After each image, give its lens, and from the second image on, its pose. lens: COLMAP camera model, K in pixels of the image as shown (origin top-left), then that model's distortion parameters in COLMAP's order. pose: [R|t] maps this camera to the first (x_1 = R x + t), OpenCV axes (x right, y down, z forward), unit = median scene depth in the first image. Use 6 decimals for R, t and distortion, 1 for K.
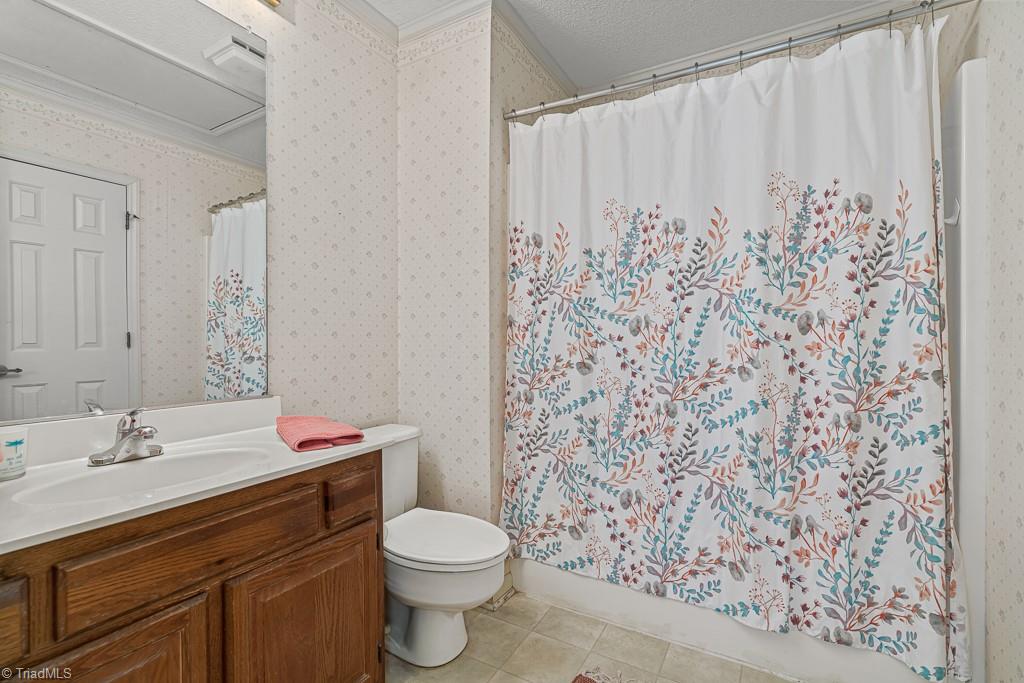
lens RADIAL K [[461.7, 0, 512.0], [0, 461.7, 341.5], [0, 0, 1]] dist [-0.000426, -0.000062]
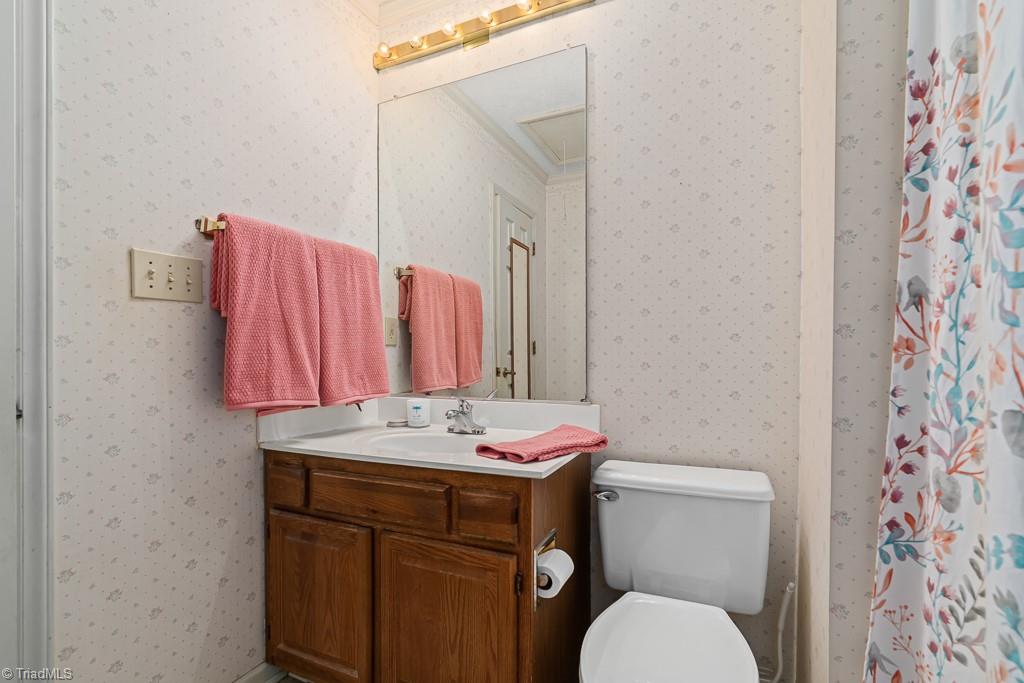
lens RADIAL K [[467.5, 0, 510.7], [0, 467.5, 353.6], [0, 0, 1]] dist [-0.003863, -0.000581]
pose [[0.090705, 0.003186, -0.995873, 0.614157], [0.008787, 0.999953, 0.004000, 0.007935], [0.995839, -0.009114, 0.090673, 1.013850]]
